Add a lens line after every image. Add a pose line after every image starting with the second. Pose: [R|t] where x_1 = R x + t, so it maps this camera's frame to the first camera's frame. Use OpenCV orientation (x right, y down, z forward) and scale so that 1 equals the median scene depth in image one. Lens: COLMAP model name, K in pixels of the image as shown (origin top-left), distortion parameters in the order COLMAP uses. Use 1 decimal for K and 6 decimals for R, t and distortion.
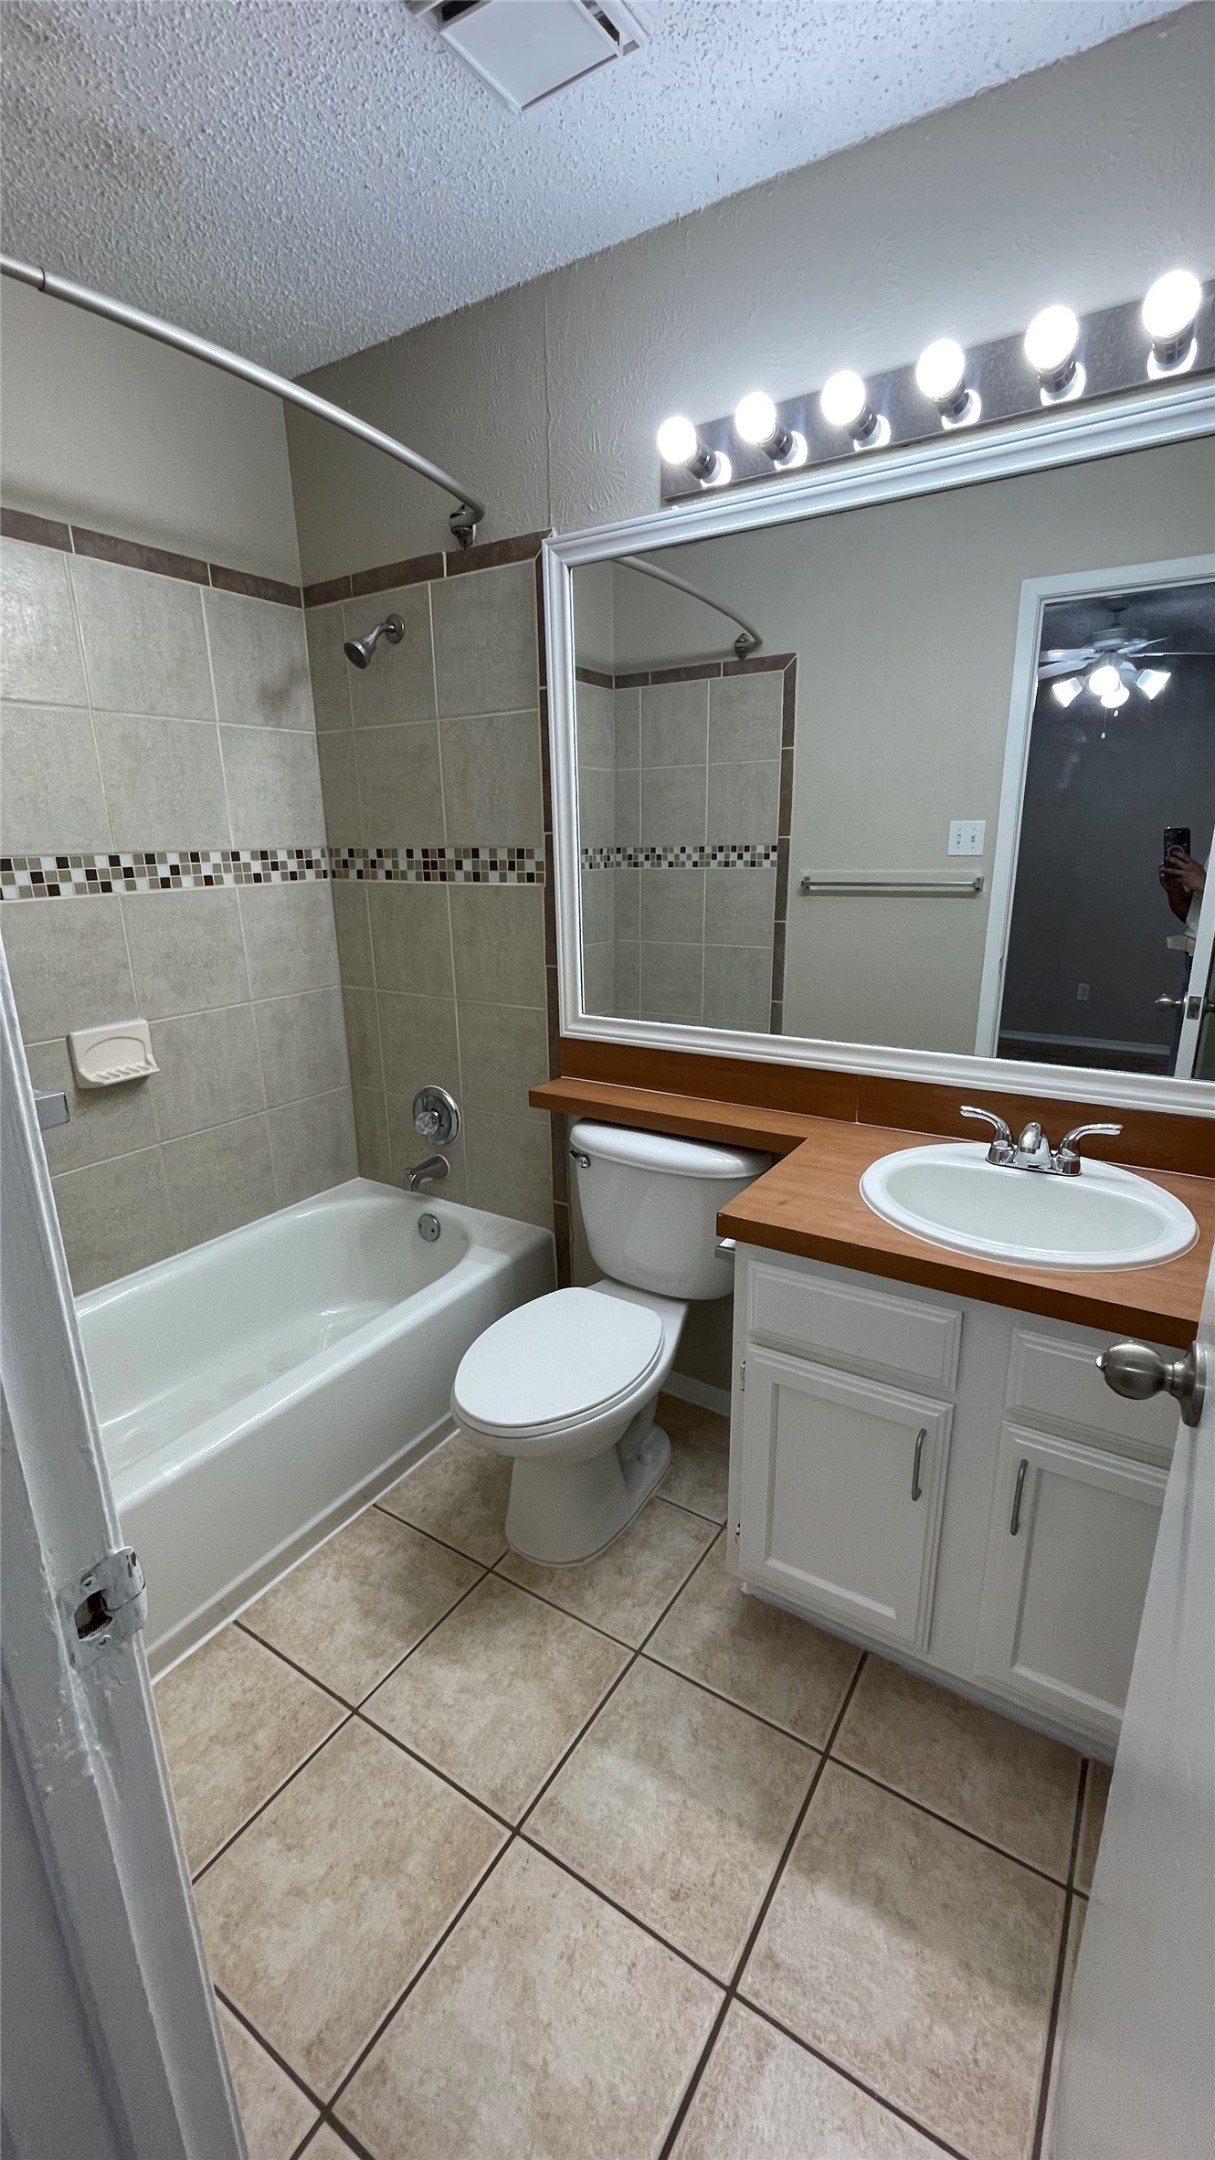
lens RADIAL K [[873.3, 0, 630.4], [0, 873.3, 1086.5], [0, 0, 1]] dist [-0.003585, 0.000290]
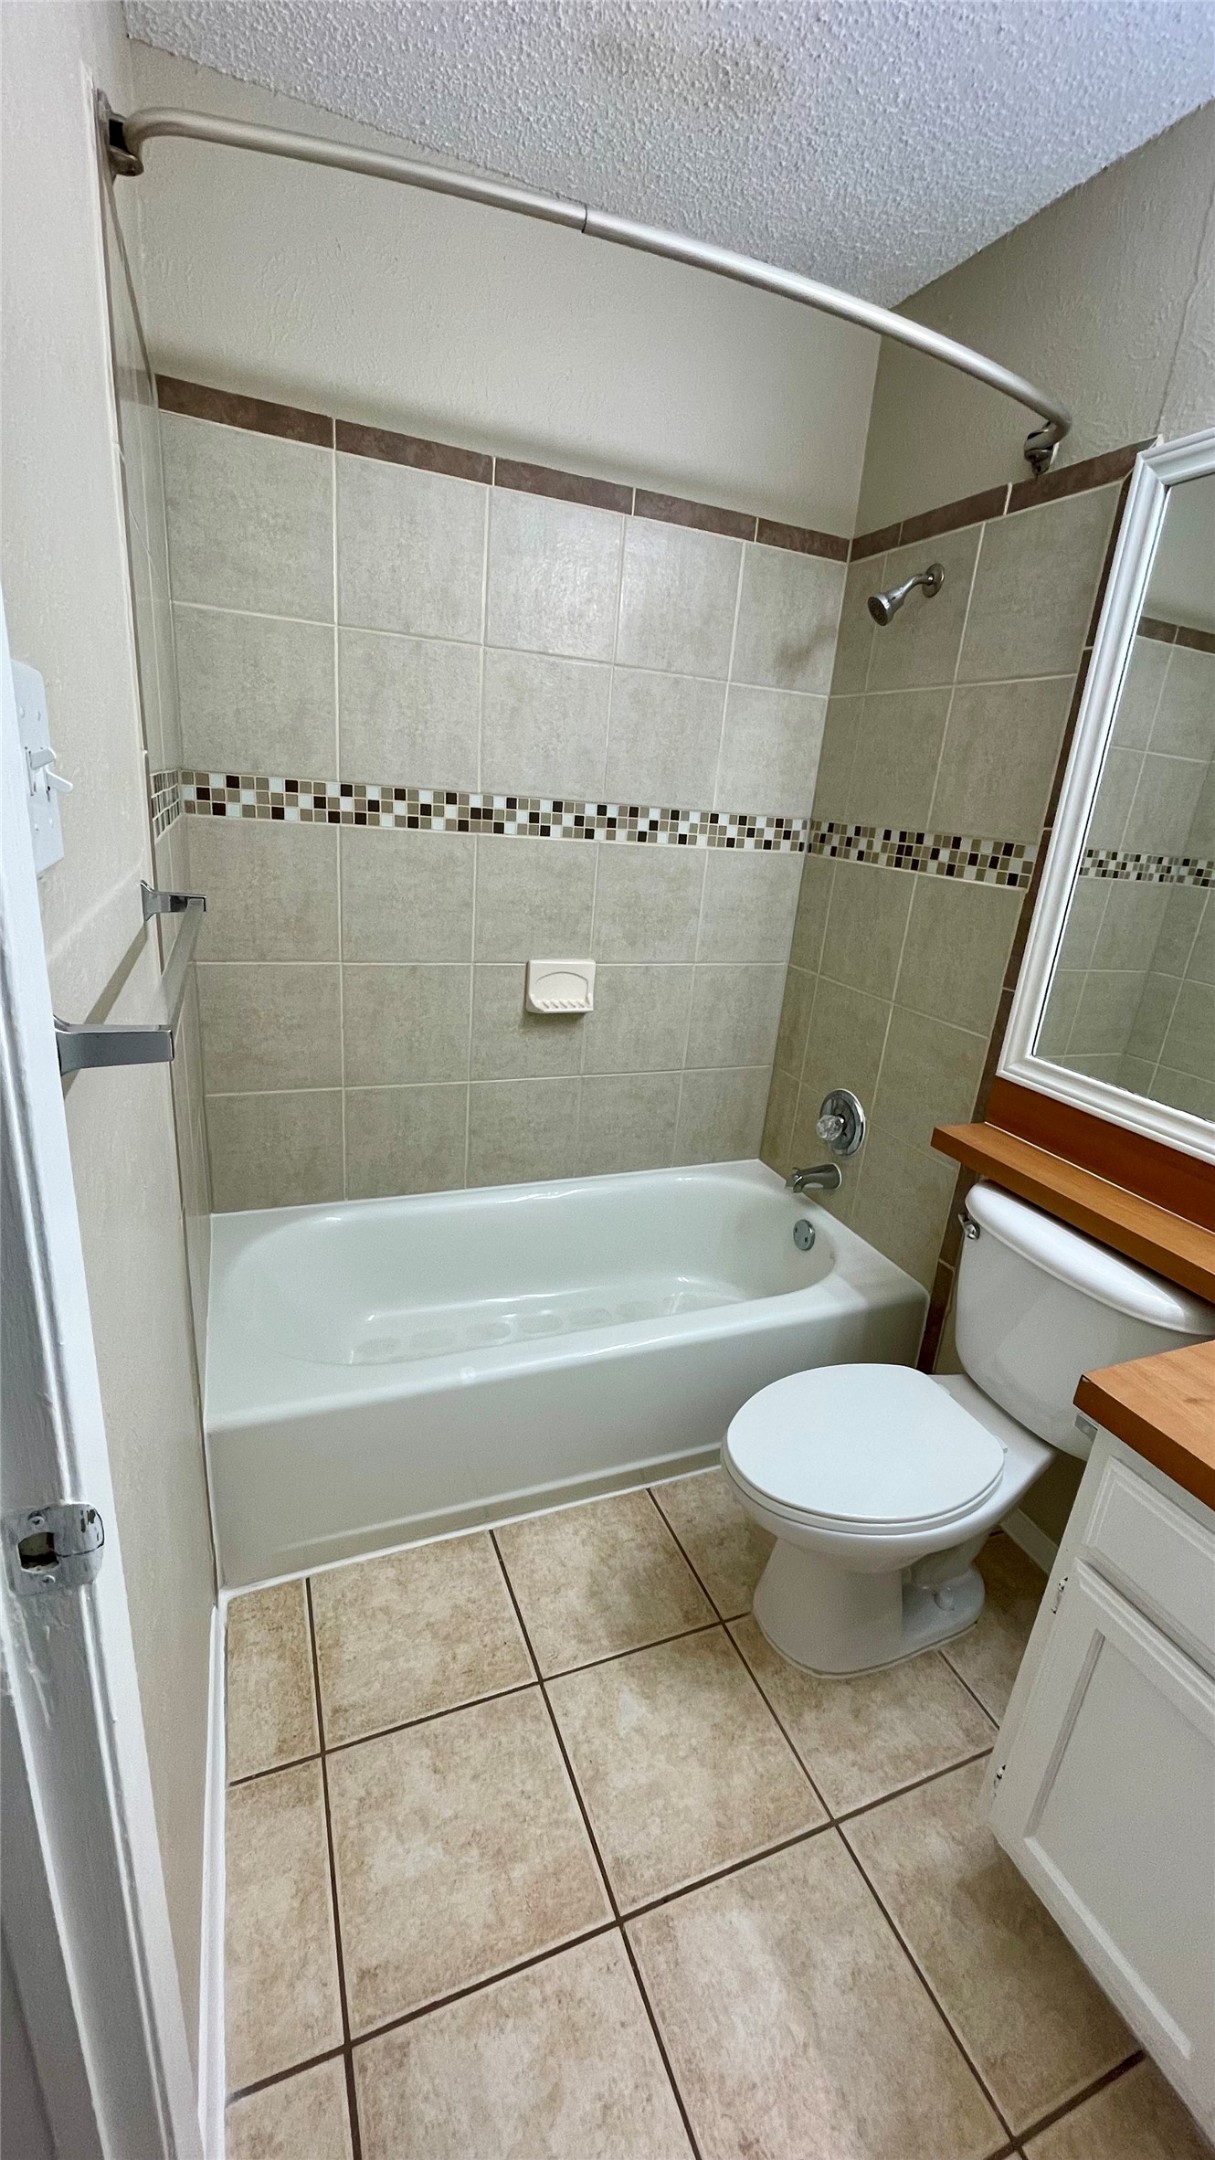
lens RADIAL K [[873.3, 0, 630.4], [0, 873.3, 1086.5], [0, 0, 1]] dist [-0.003585, 0.000290]
pose [[0.811781, 0.261111, -0.522334, 0.077472], [-0.248695, 0.963879, 0.095330, -0.041219], [0.528359, 0.052515, 0.847395, 0.124448]]
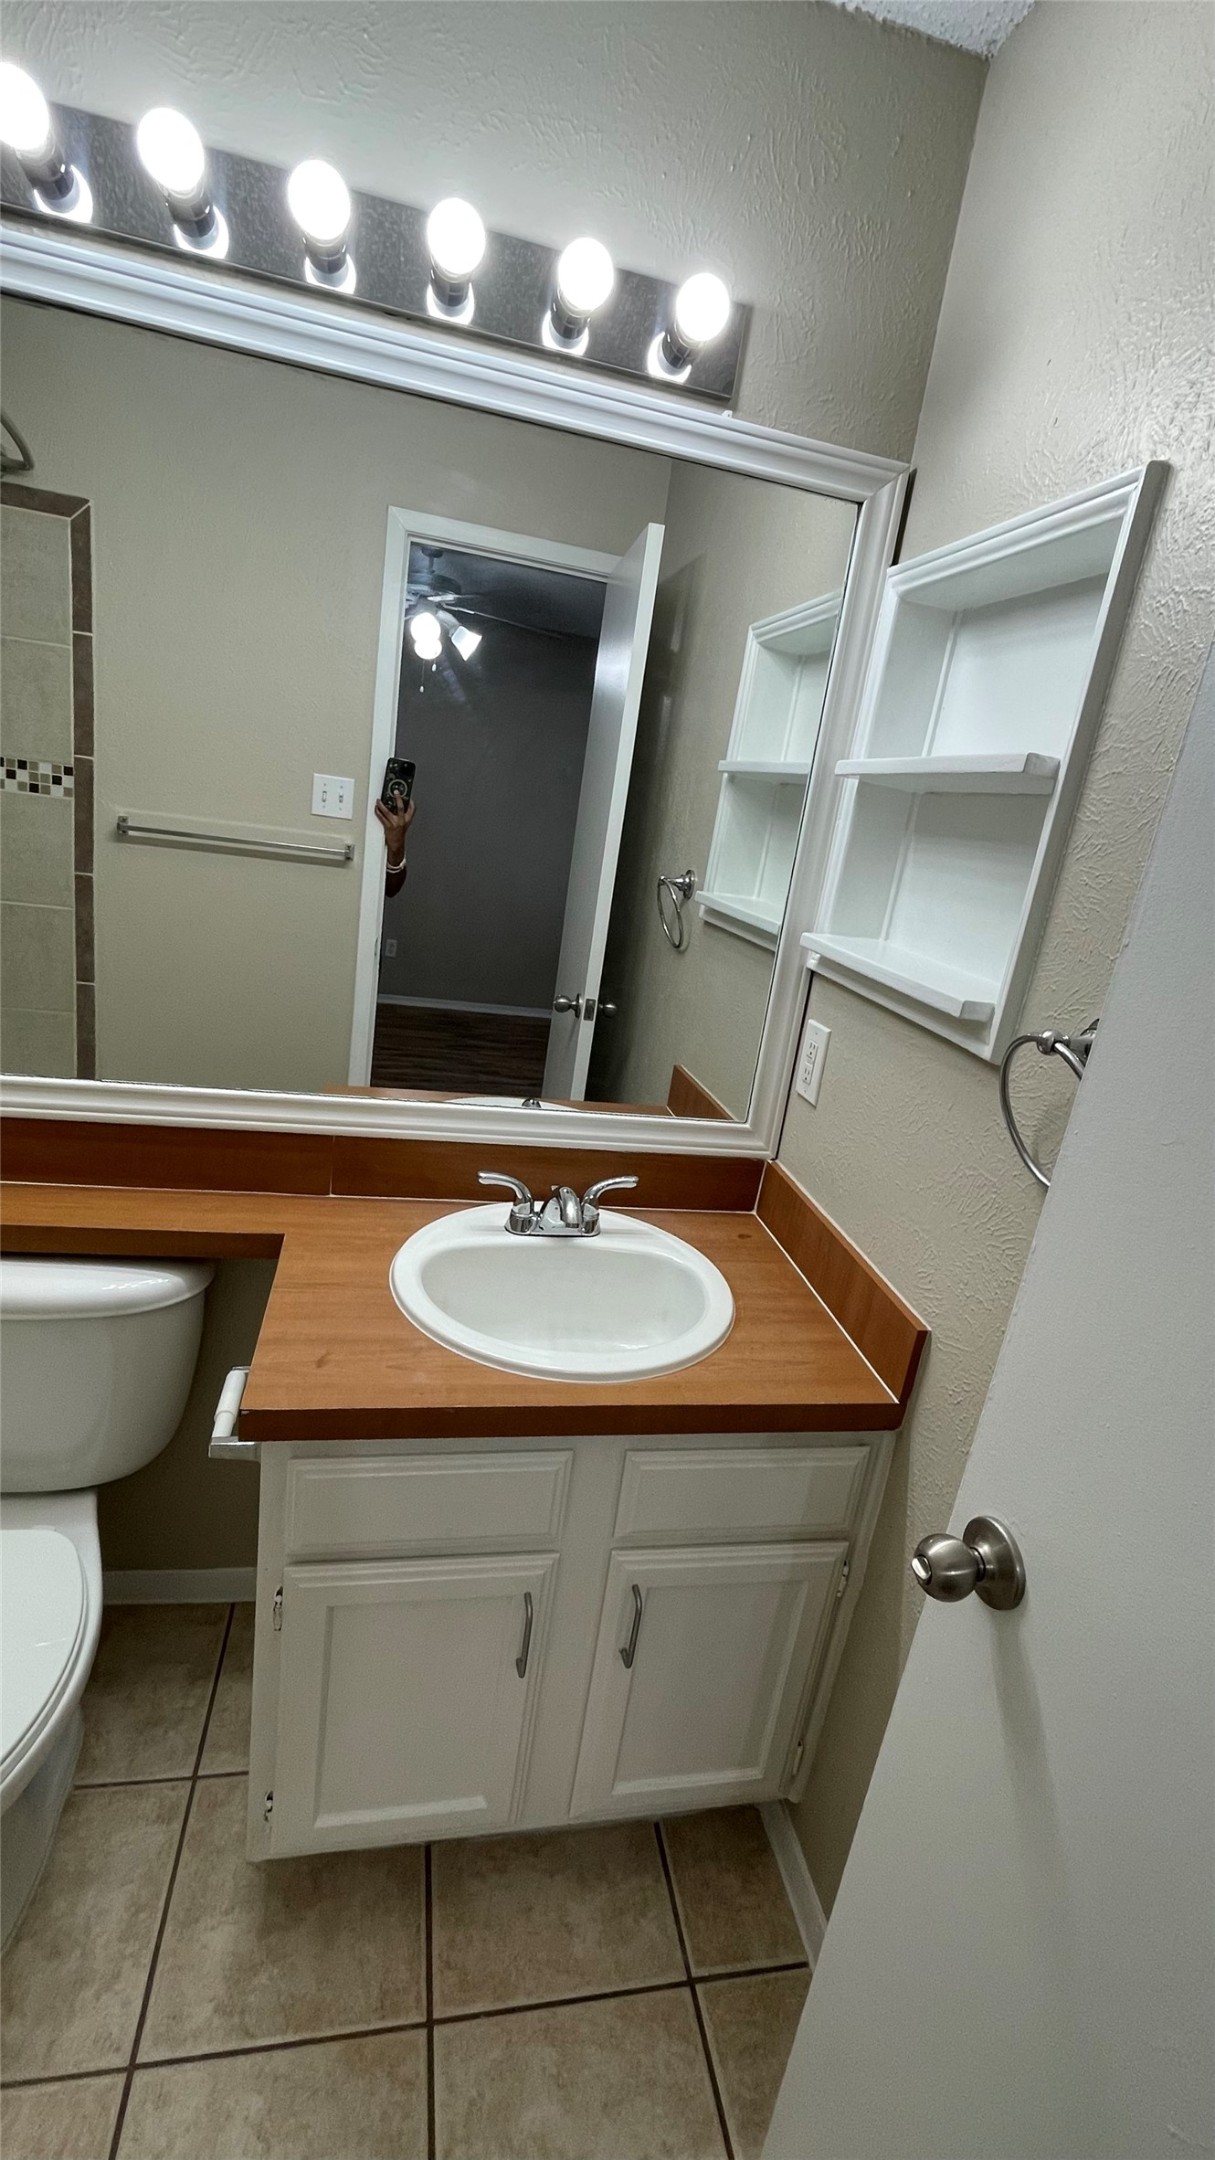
lens RADIAL K [[945.1, 0, 607.5], [0, 945.1, 1080.0], [0, 0, 1]] dist [-0.002753, -0.000026]
pose [[0.715667, -0.087750, 0.692908, -0.124036], [0.039344, 0.995566, 0.085442, -0.109580], [-0.697333, -0.033886, 0.715946, 0.203092]]
